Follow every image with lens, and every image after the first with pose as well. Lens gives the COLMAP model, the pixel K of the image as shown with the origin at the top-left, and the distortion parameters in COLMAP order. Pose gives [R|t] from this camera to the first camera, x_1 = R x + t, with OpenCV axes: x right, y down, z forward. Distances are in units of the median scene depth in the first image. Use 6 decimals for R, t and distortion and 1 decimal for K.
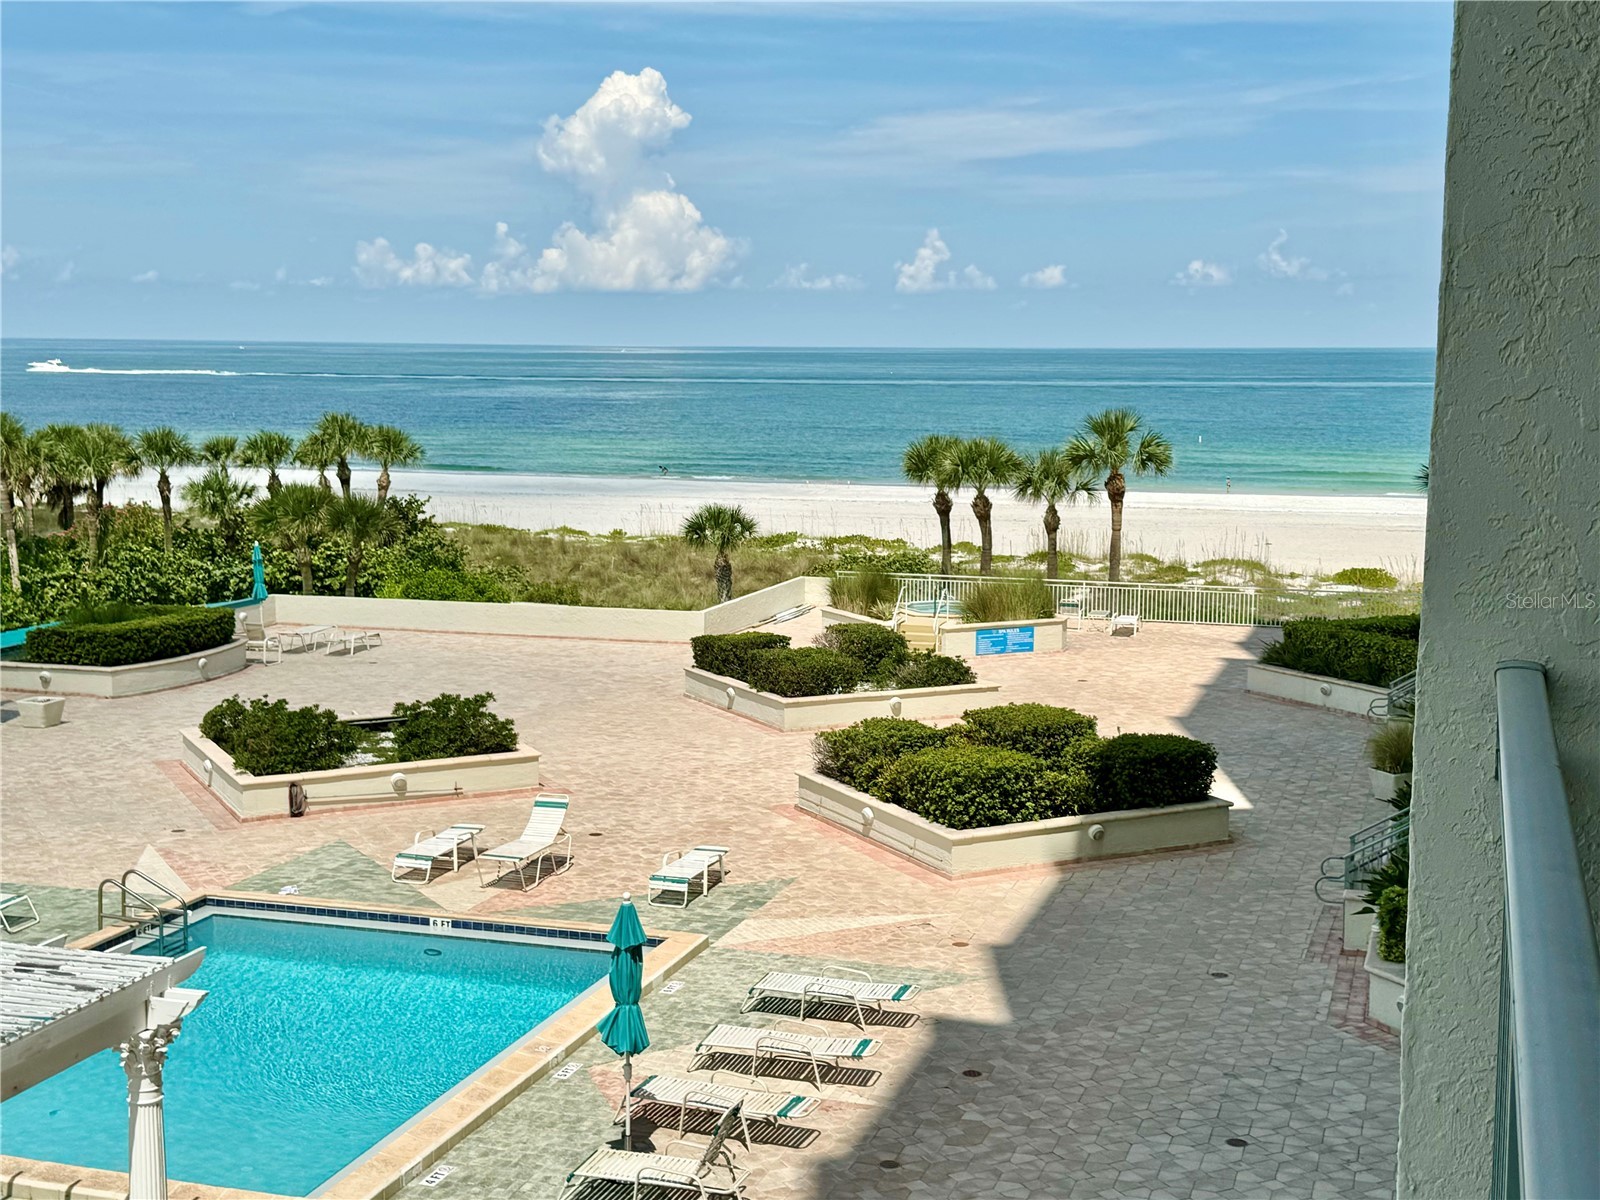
lens RADIAL K [[2059.5, 0, 862.2], [0, 2059.5, 575.7], [0, 0, 1]] dist [0.023231, 0.000000]
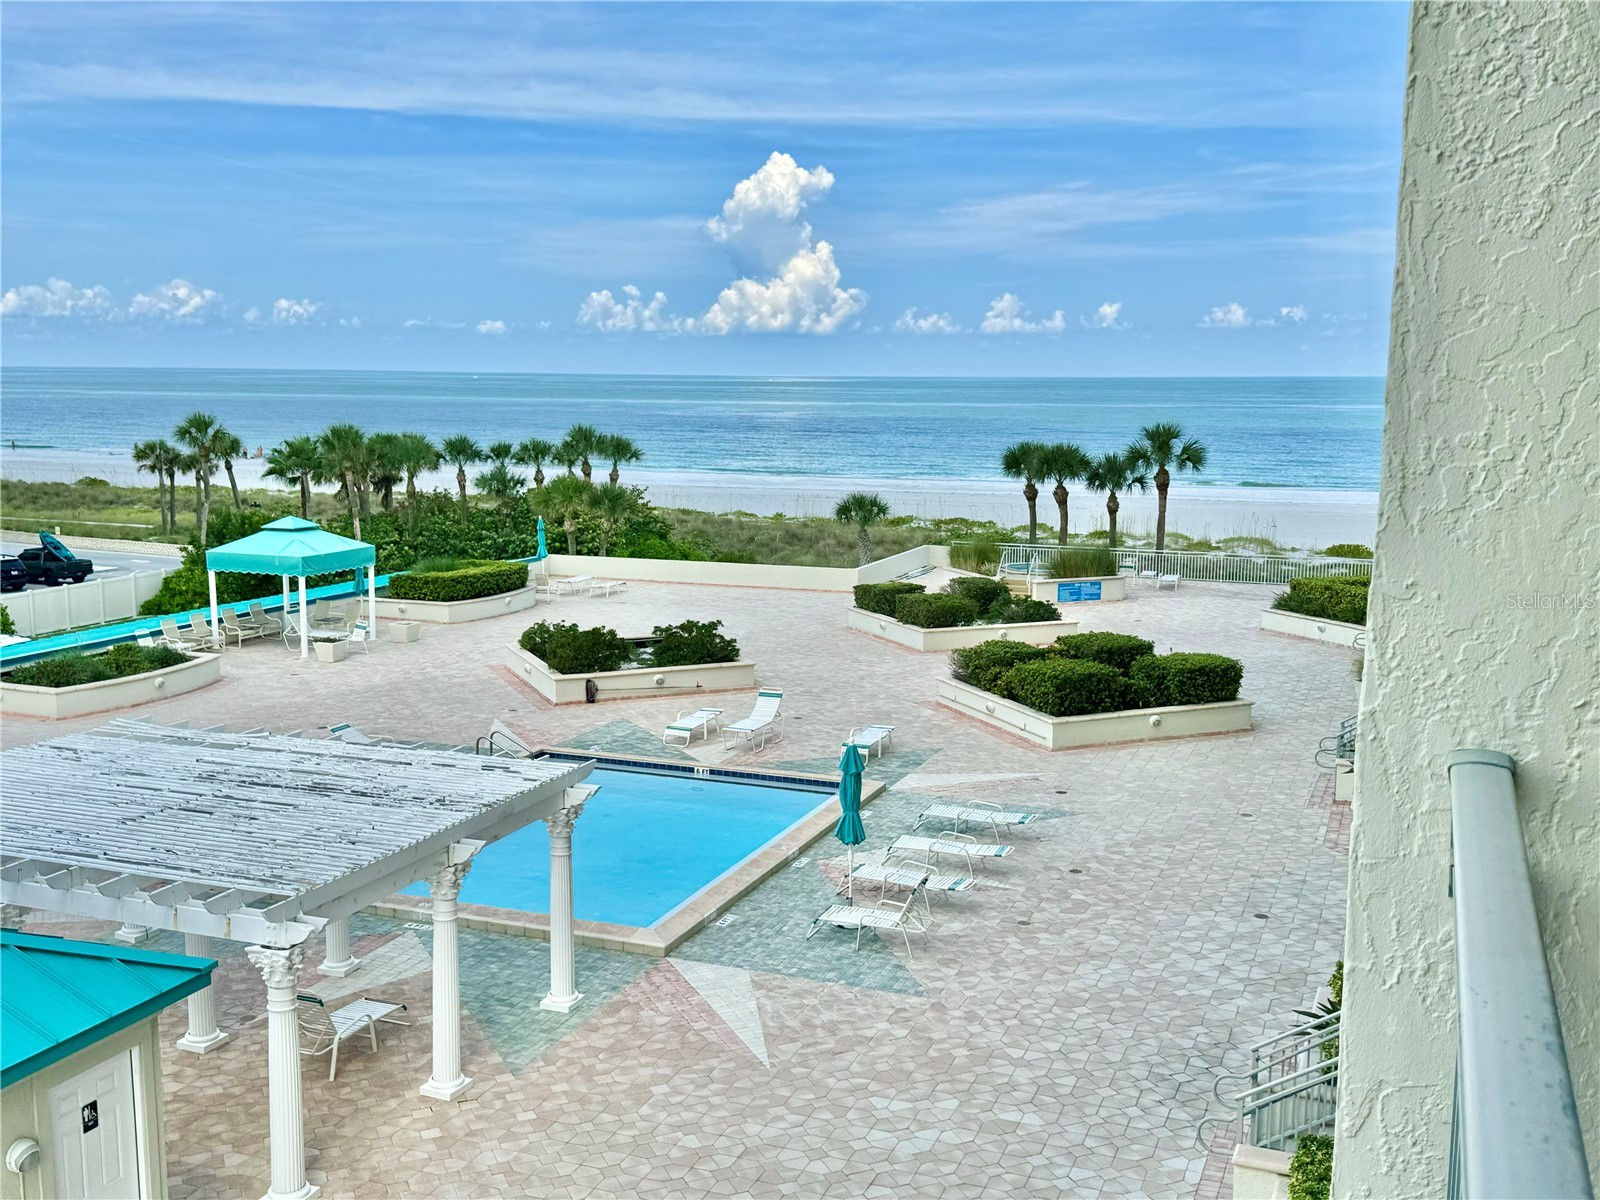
lens RADIAL K [[1627.2, 0, 801.1], [0, 1627.2, 606.0], [0, 0, 1]] dist [0.036064, 0.000000]
pose [[0.996584, 0.011018, -0.081843, -0.032282], [-0.008634, 0.999530, 0.029423, 0.013178], [0.082128, -0.028616, 0.996211, -0.111608]]
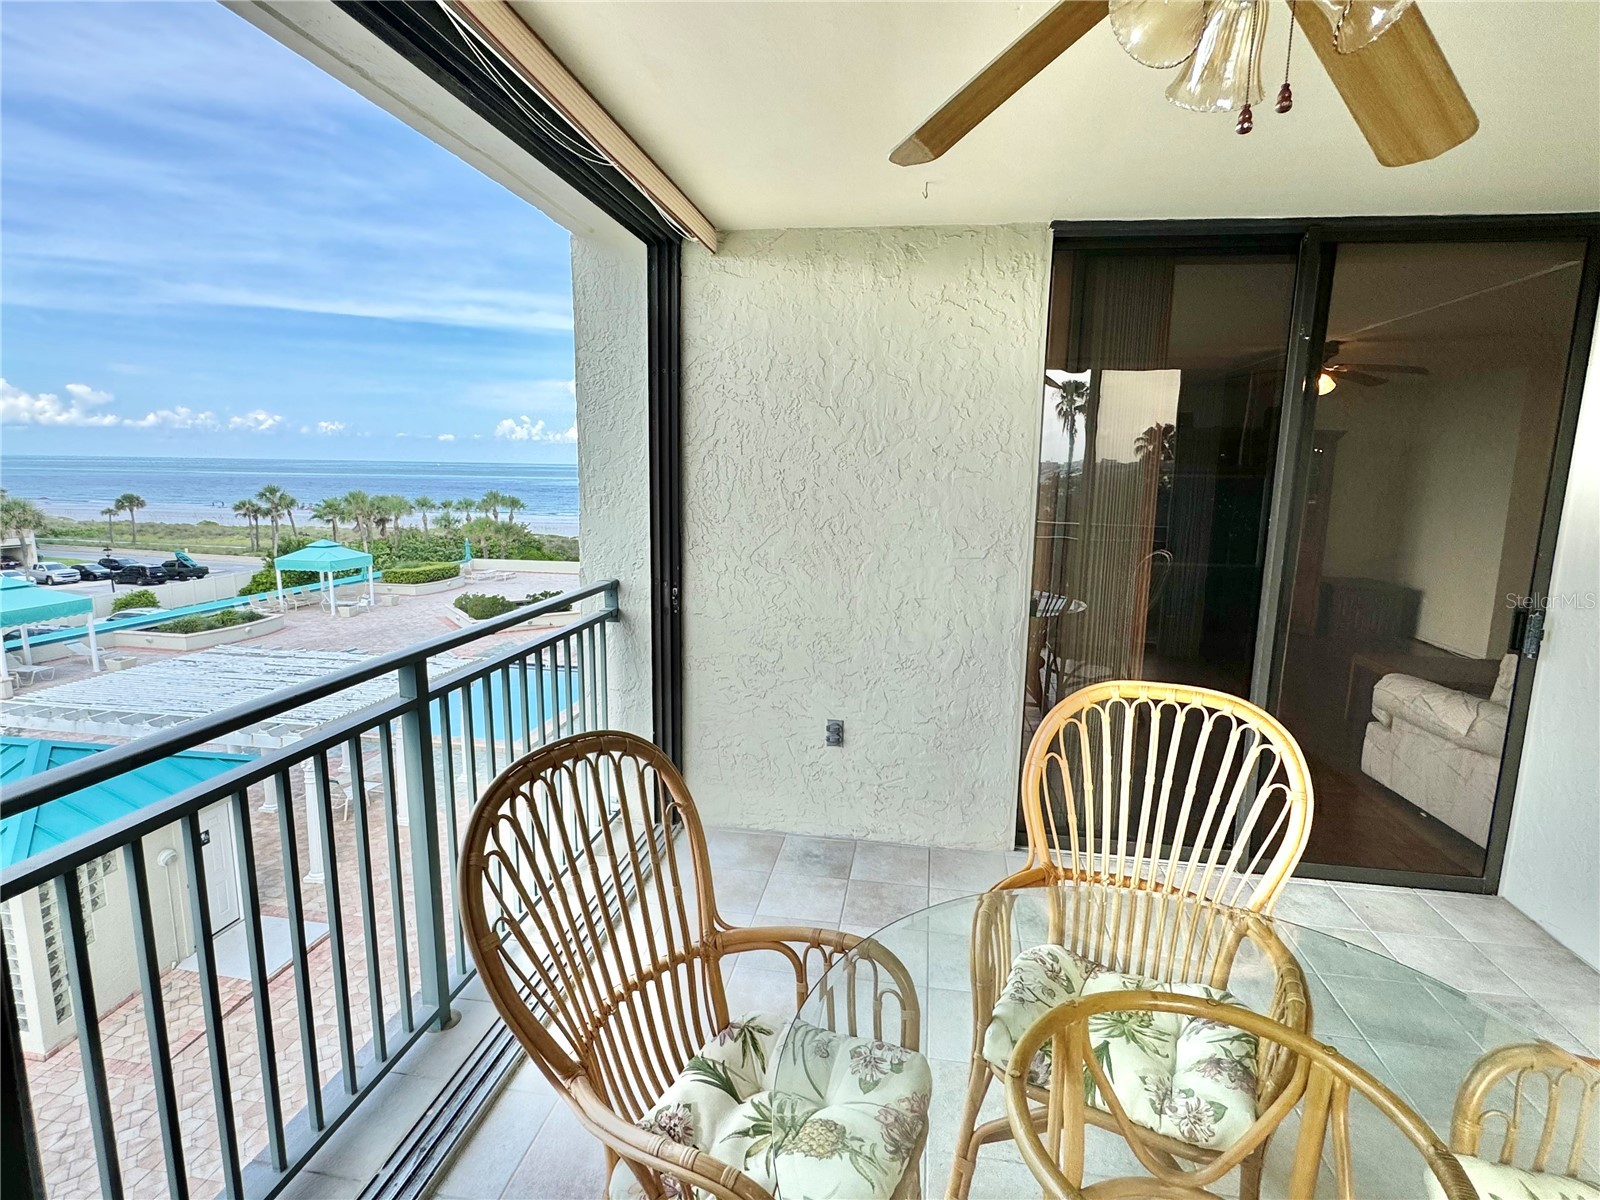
lens RADIAL K [[845.8, 0, 792.0], [0, 845.8, 605.0], [0, 0, 1]] dist [0.003020, 0.009974]
pose [[0.994127, -0.012007, 0.107550, 0.007092], [0.006457, 0.998636, 0.051805, 0.019074], [-0.108025, -0.050807, 0.992849, -0.170167]]
